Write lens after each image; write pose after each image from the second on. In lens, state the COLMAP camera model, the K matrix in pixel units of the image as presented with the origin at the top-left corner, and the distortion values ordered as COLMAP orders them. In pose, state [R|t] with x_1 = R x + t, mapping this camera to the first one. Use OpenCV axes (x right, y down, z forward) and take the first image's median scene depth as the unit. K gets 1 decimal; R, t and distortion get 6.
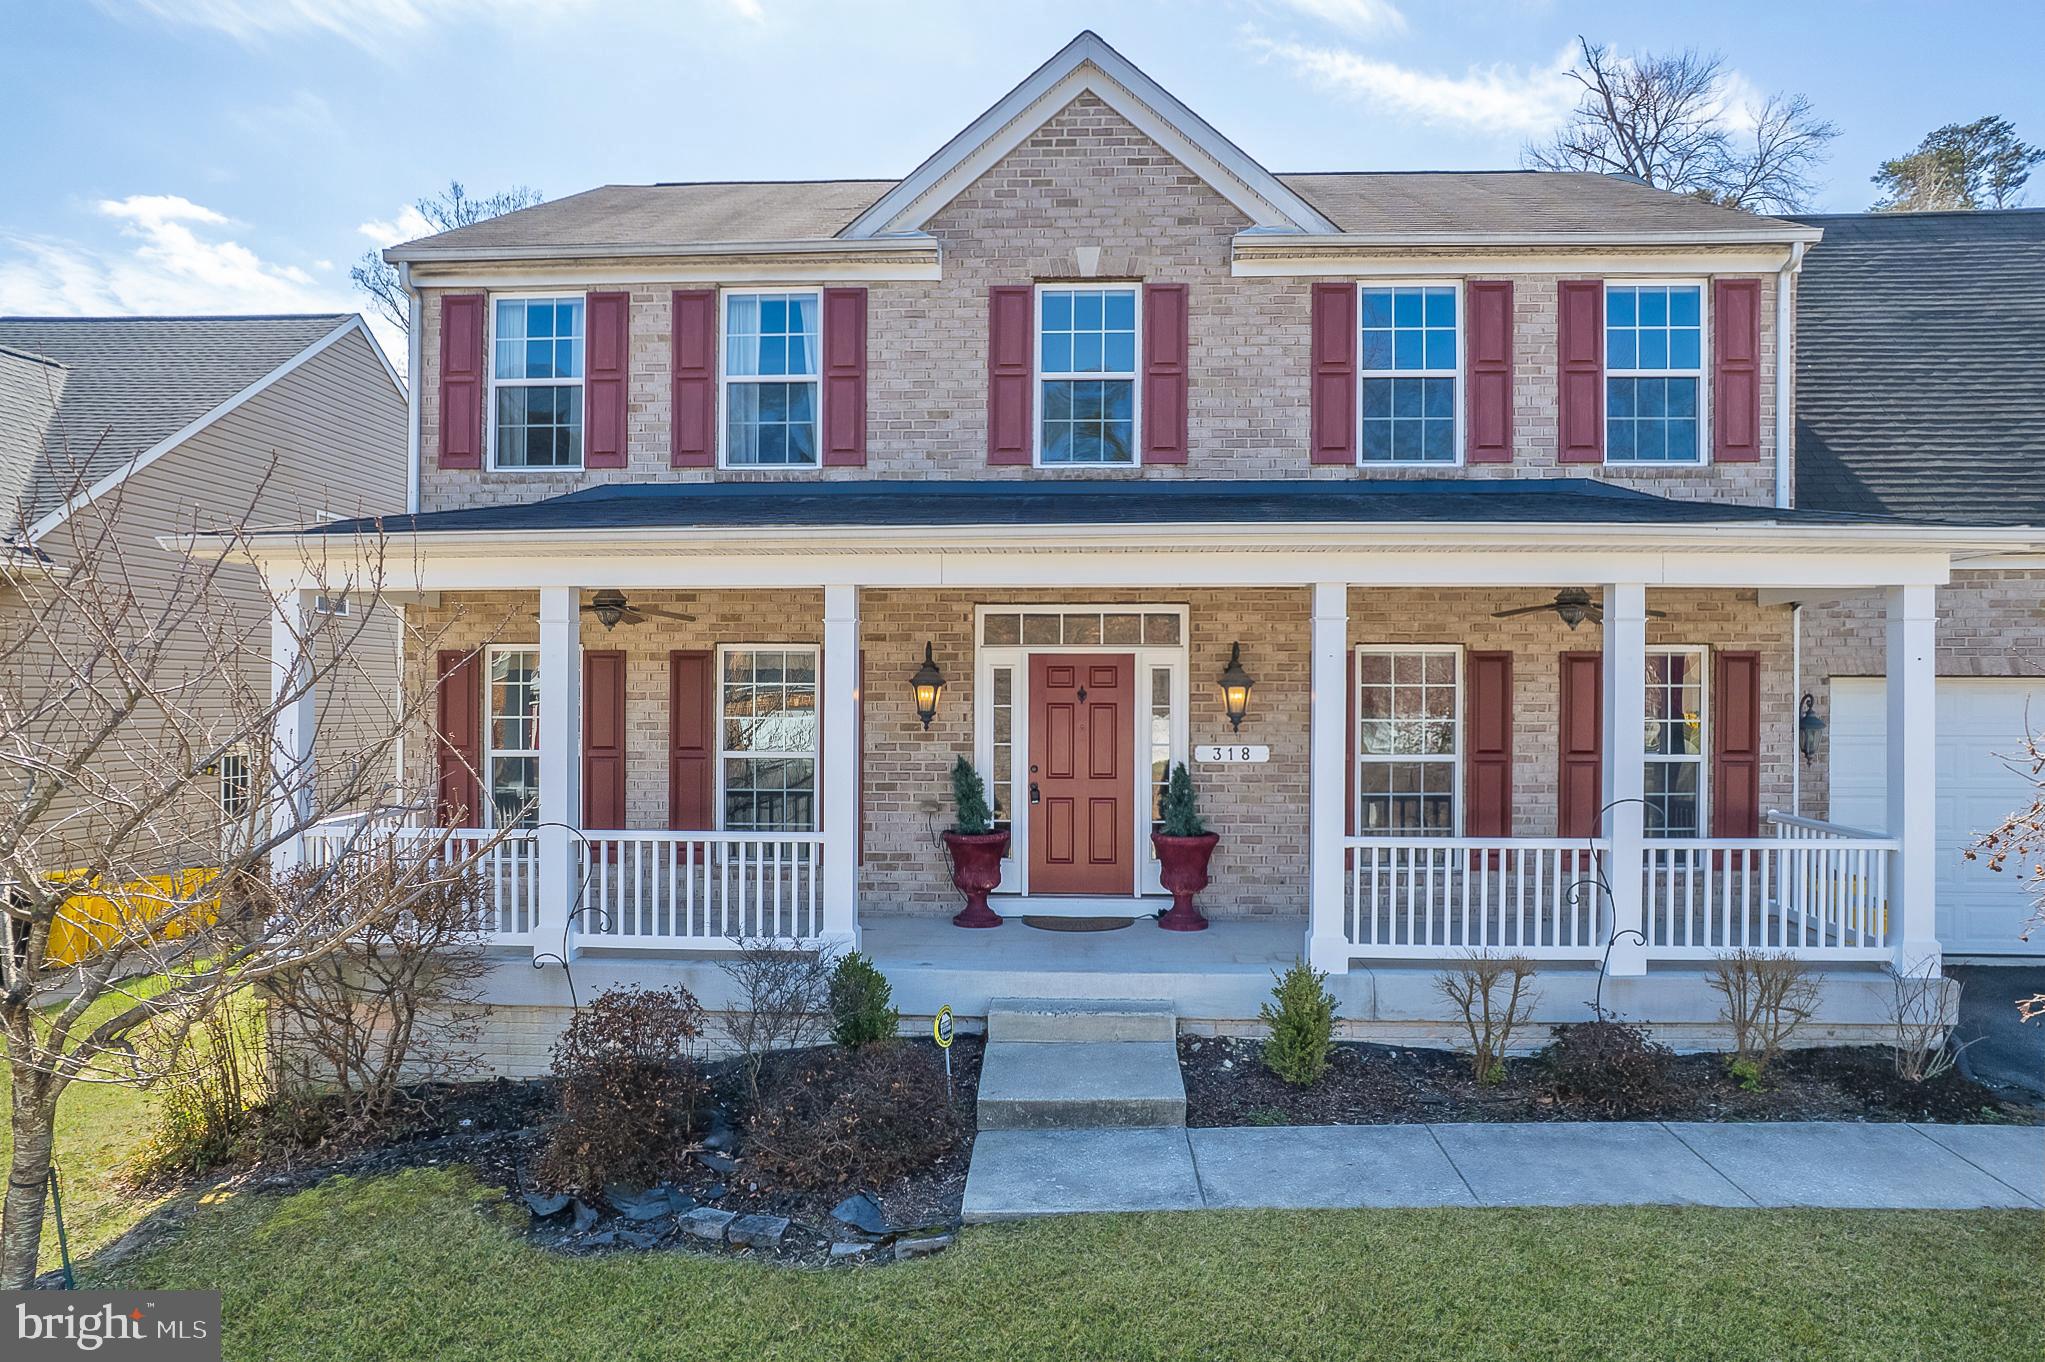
lens RADIAL K [[1291.8, 0, 1035.0], [0, 1291.8, 714.0], [0, 0, 1]] dist [-0.057929, 0.040113]
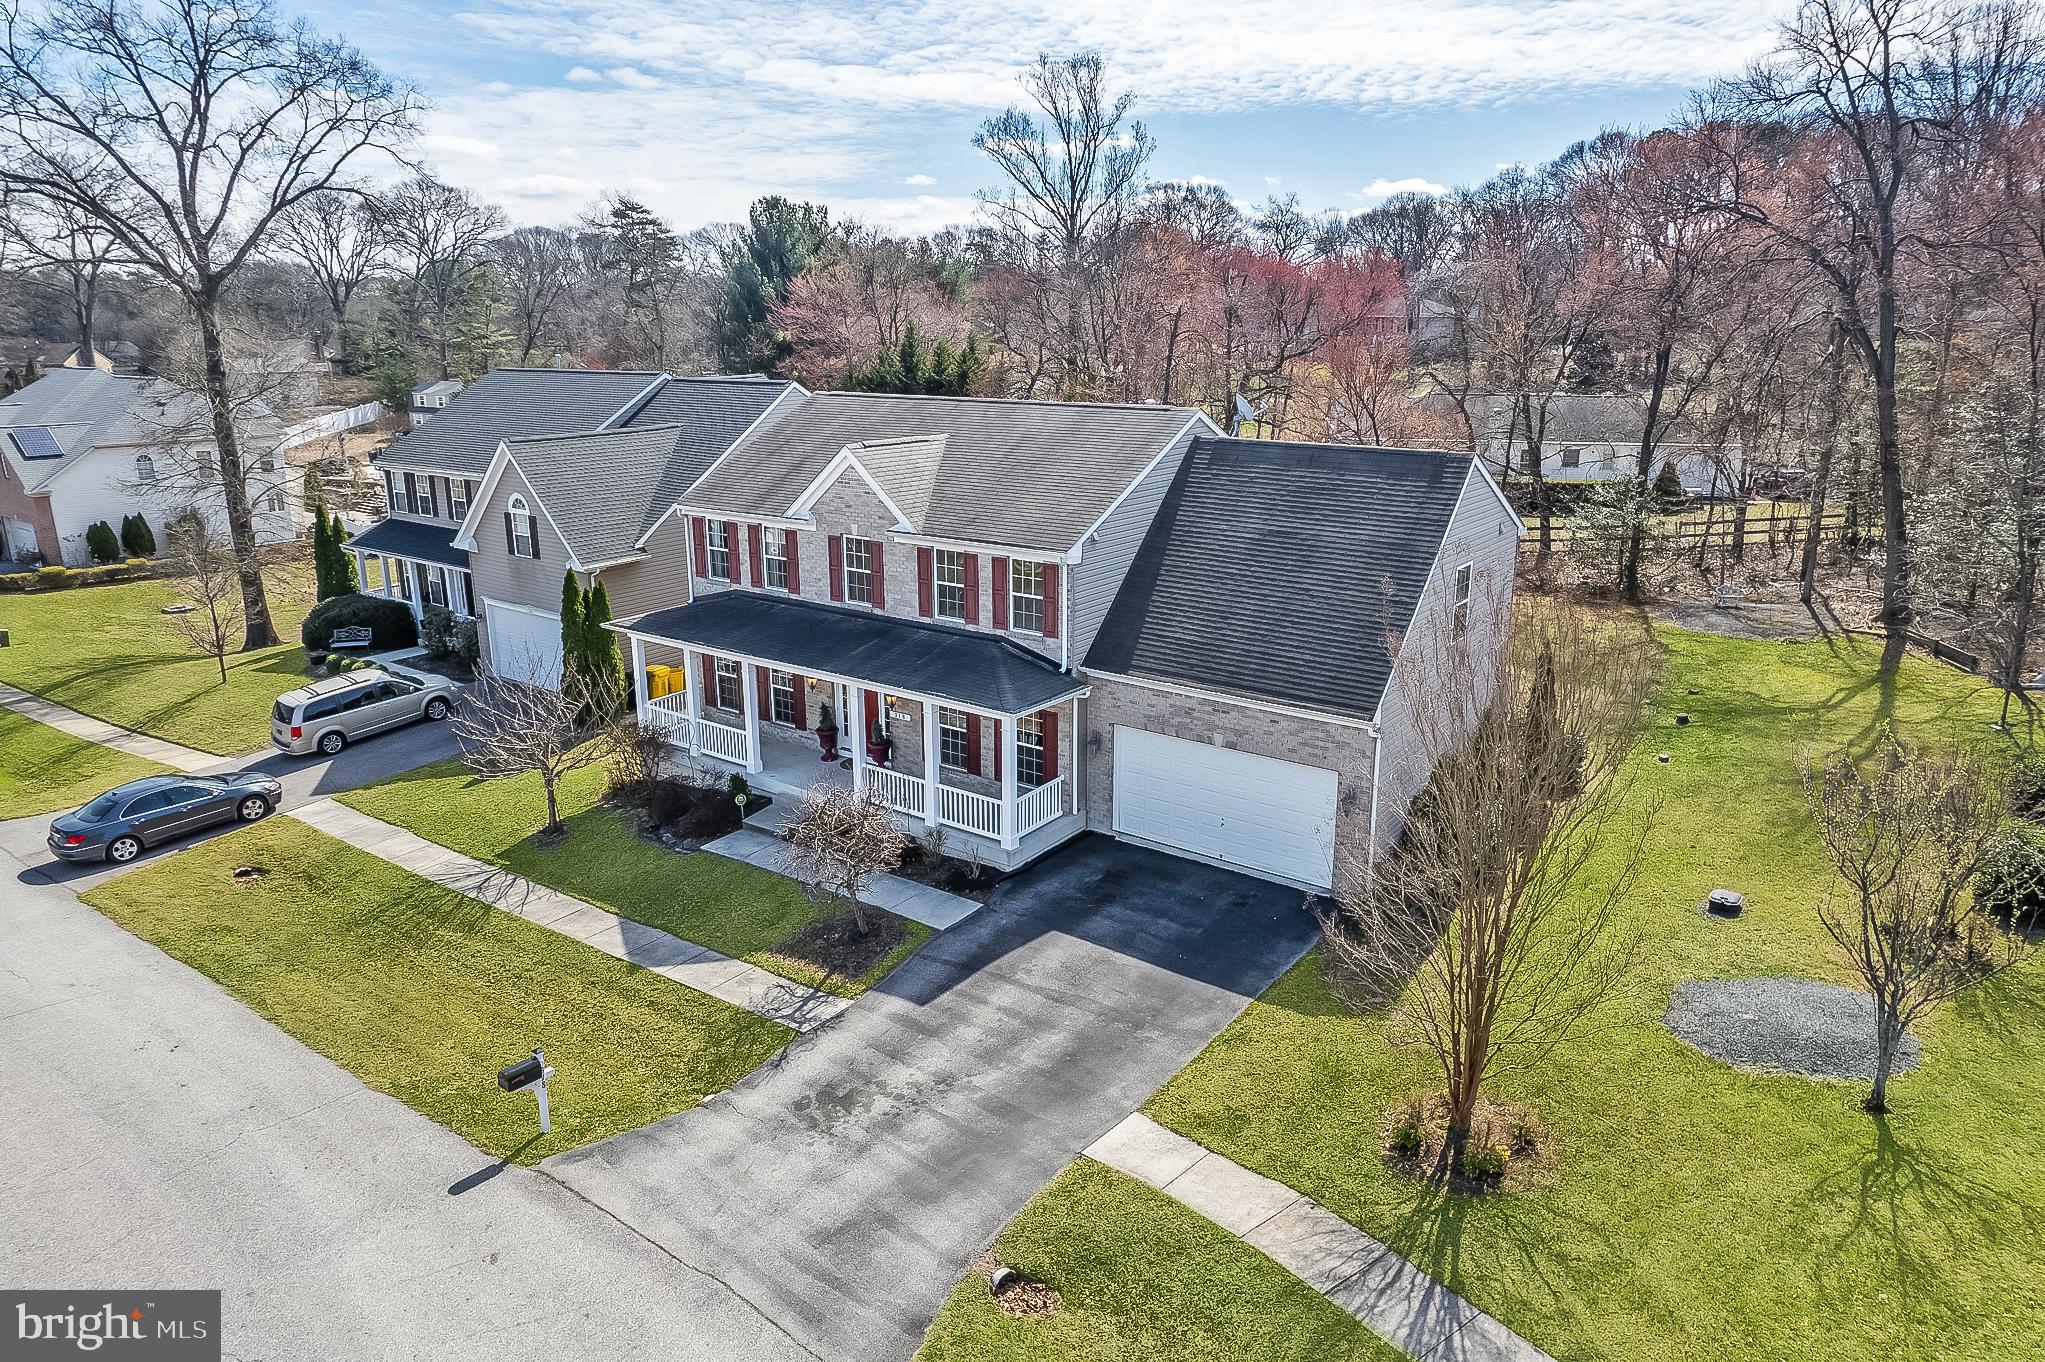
lens RADIAL K [[1291.8, 0, 1028.2], [0, 1291.8, 645.3], [0, 0, 1]] dist [-0.057929, 0.040113]
pose [[0.829534, 0.131952, -0.542644, 1.845713], [-0.004227, 0.973141, 0.230172, -0.745805], [0.558441, -0.188642, 0.807811, -1.019311]]
